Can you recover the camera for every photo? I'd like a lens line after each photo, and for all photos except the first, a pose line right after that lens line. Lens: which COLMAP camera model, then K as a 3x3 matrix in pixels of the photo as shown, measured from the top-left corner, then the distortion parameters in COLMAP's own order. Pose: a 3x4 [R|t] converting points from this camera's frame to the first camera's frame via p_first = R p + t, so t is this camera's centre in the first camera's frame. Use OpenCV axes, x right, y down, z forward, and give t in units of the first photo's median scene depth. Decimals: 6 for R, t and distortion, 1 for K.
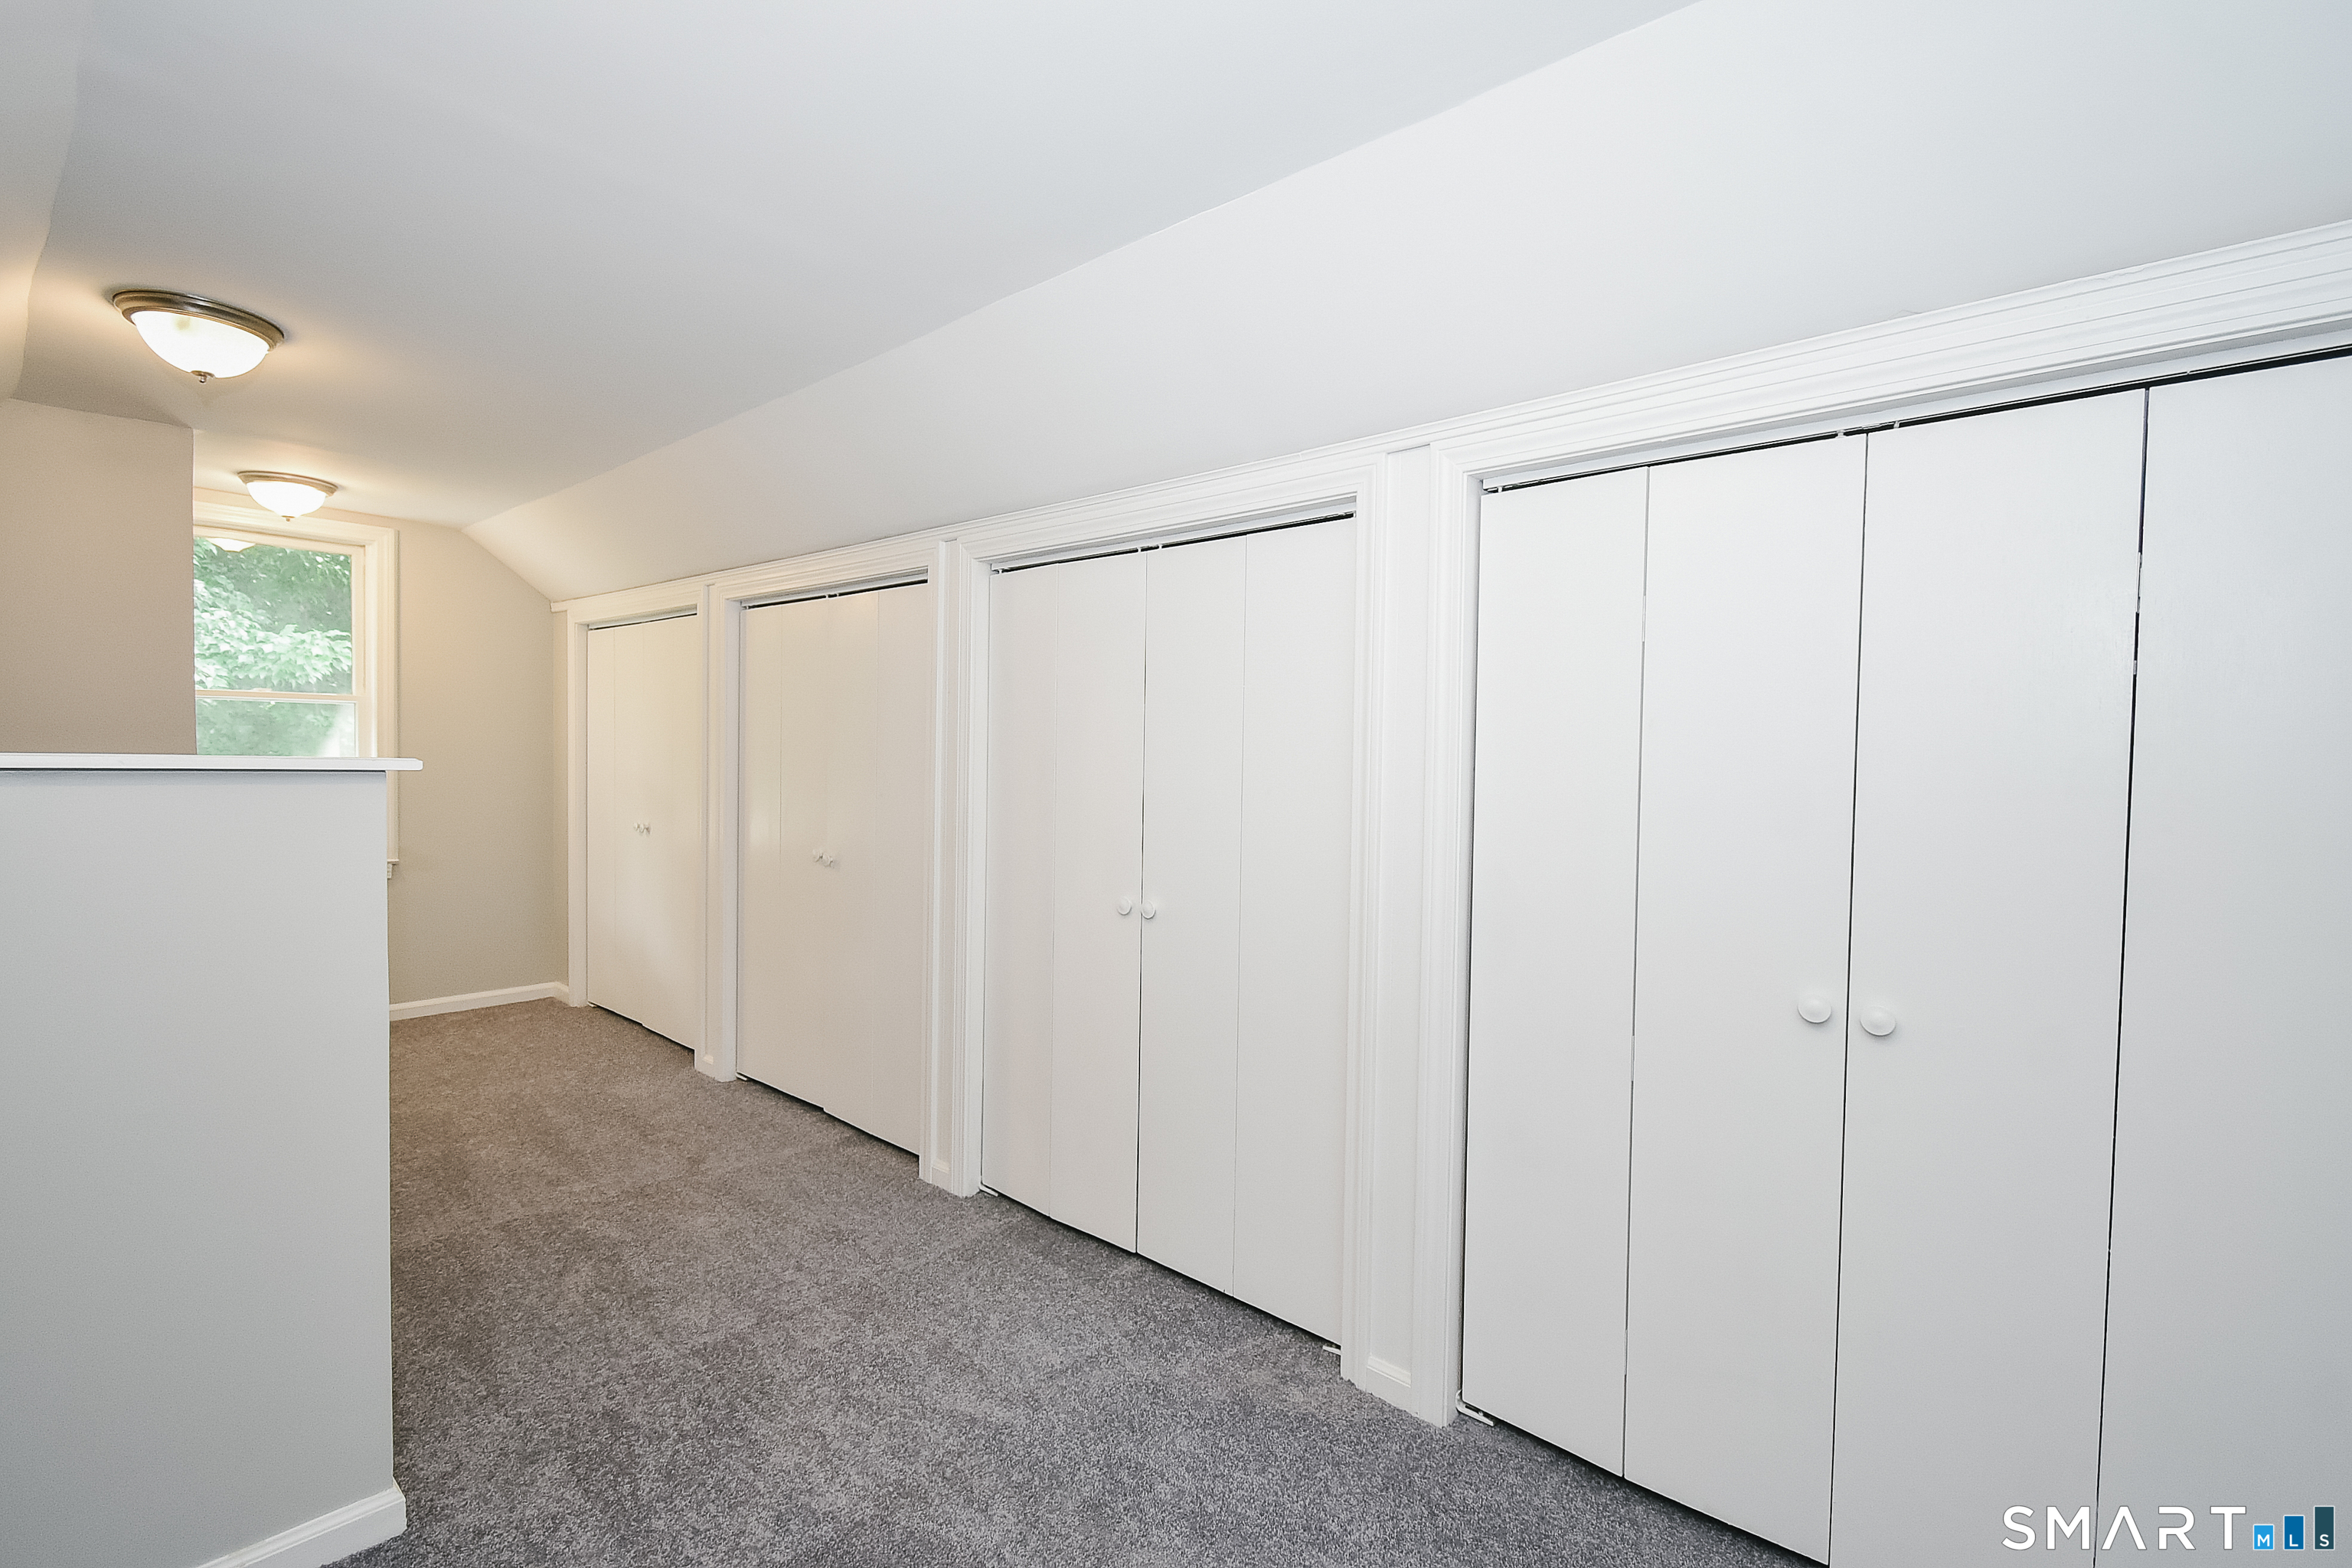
lens RADIAL K [[1039.5, 0, 1155.6], [0, 1039.5, 781.8], [0, 0, 1]] dist [0.009656, -0.005701]
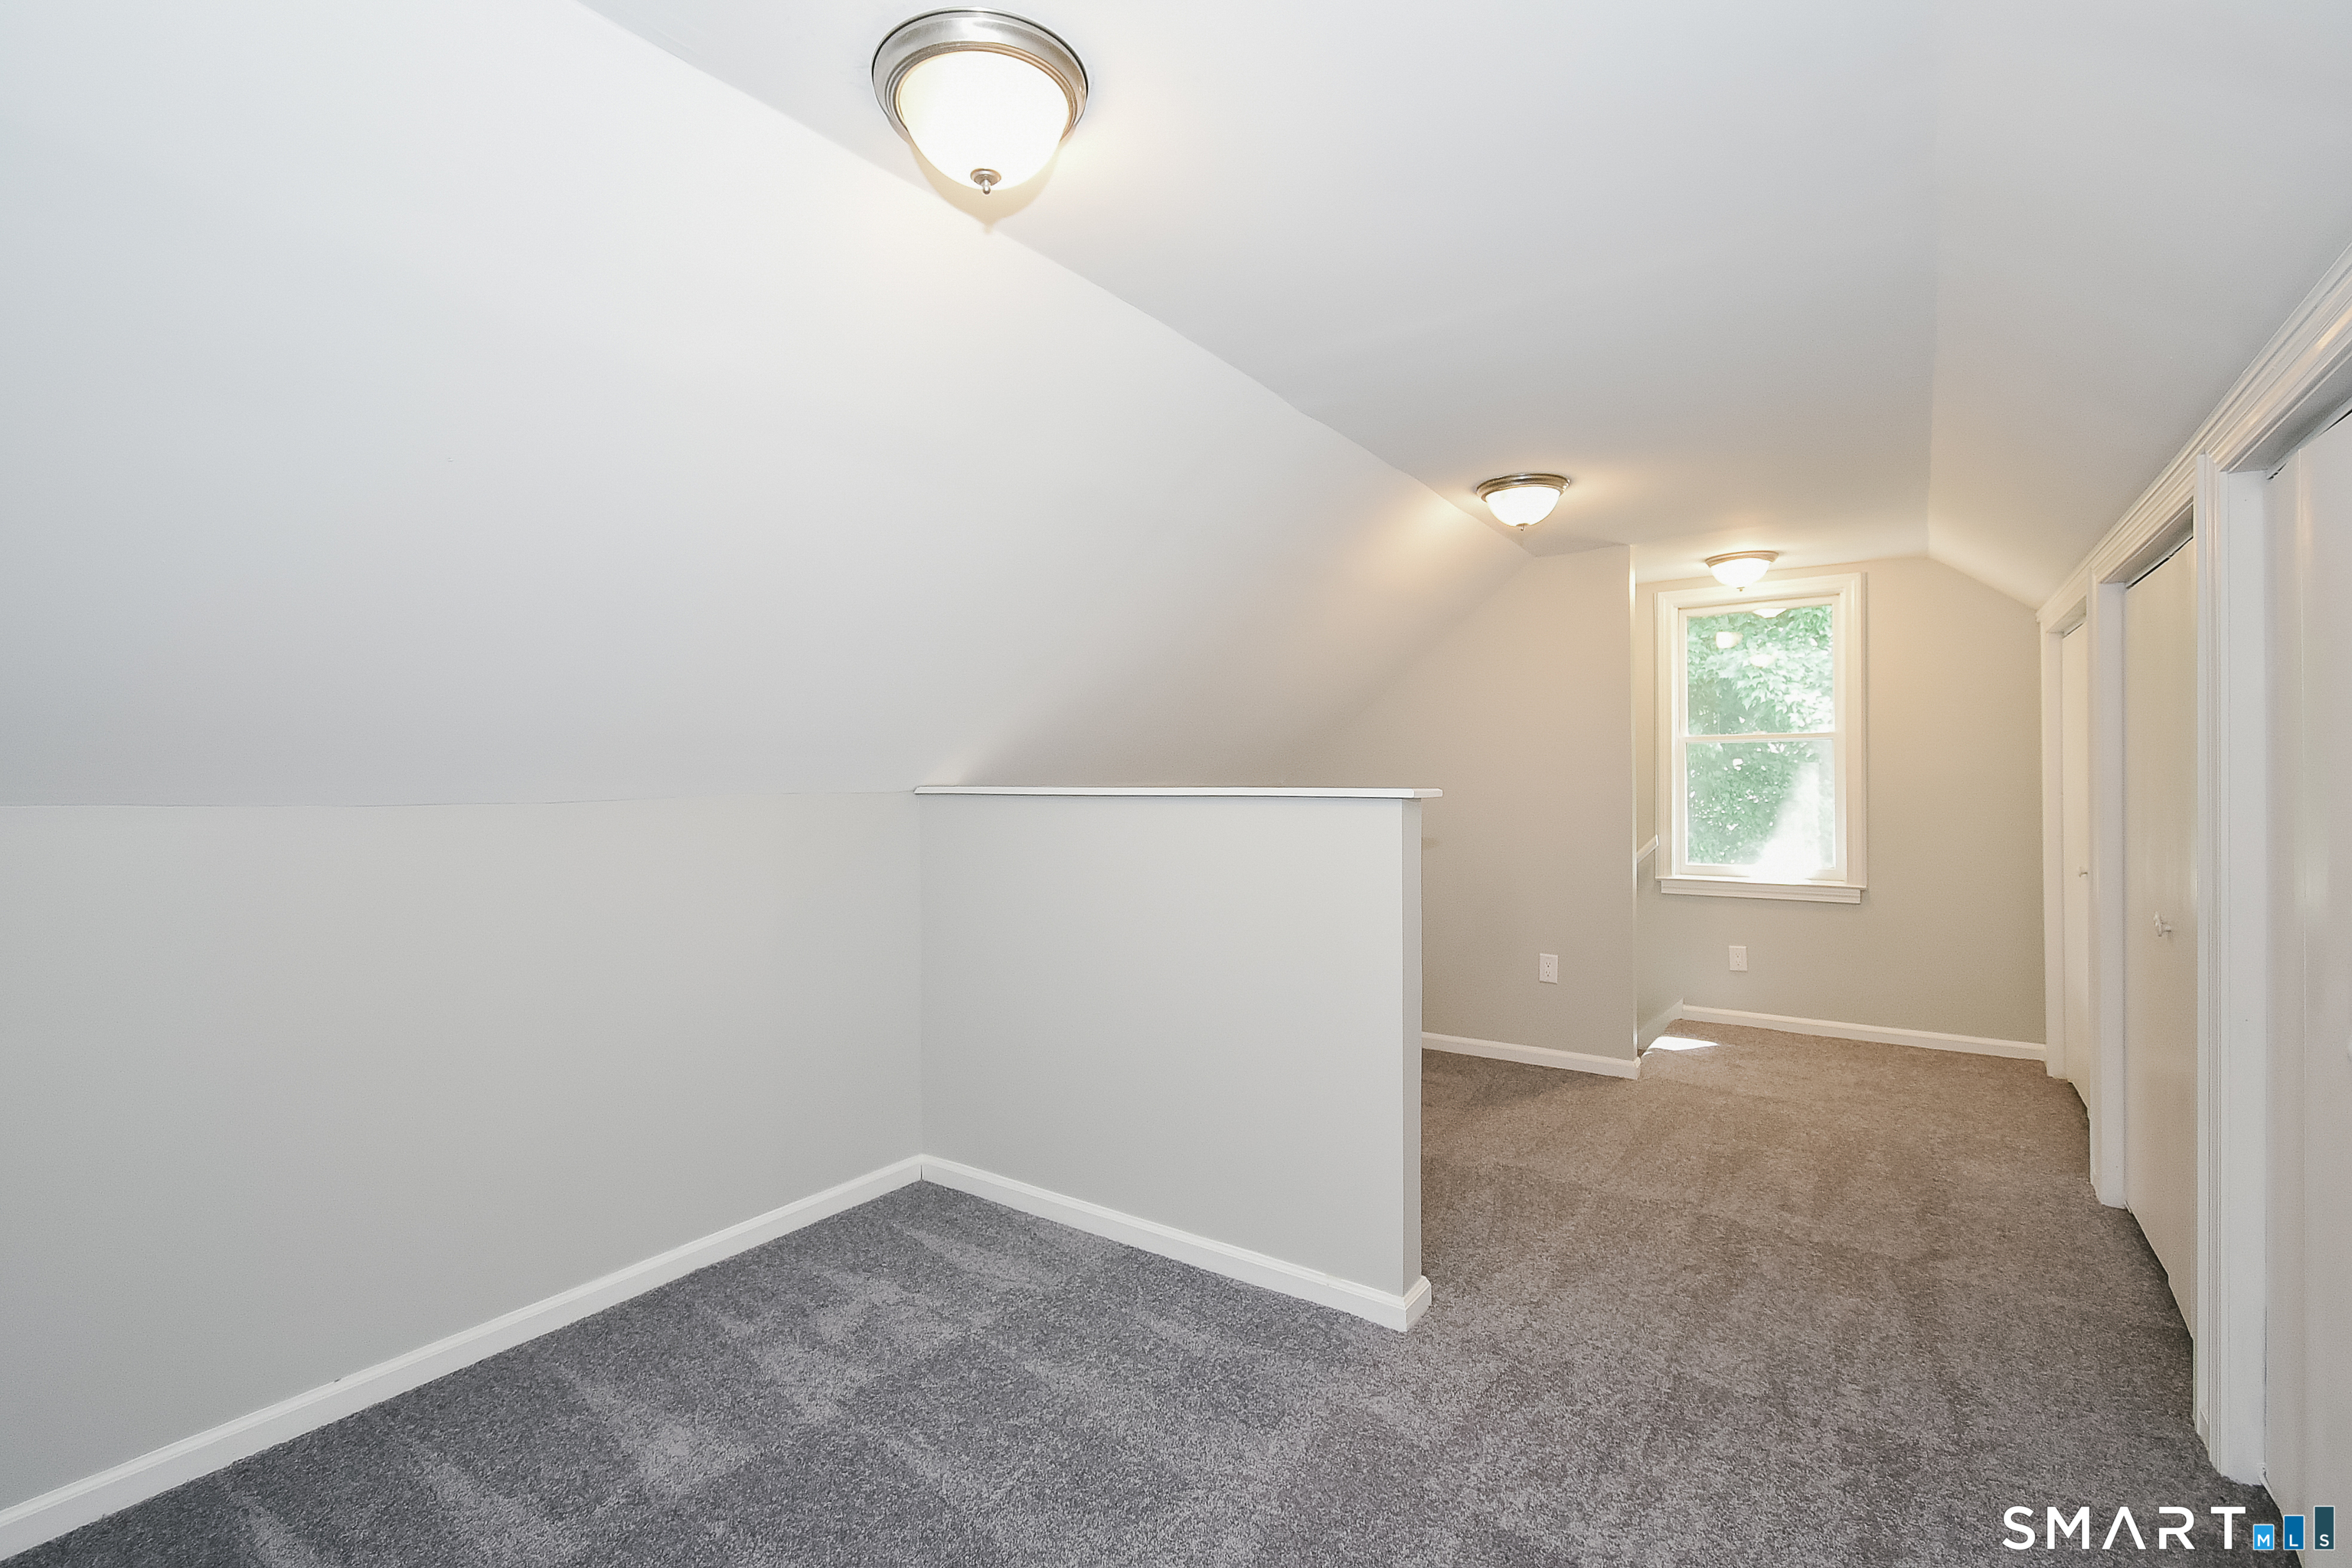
lens RADIAL K [[1039.5, 0, 1157.2], [0, 1039.5, 777.7], [0, 0, 1]] dist [0.009656, -0.005701]
pose [[0.143364, -0.007246, -0.989644, 0.336956], [-0.022293, 0.999696, -0.010549, -0.010974], [0.989419, 0.023575, 0.143158, 0.228355]]
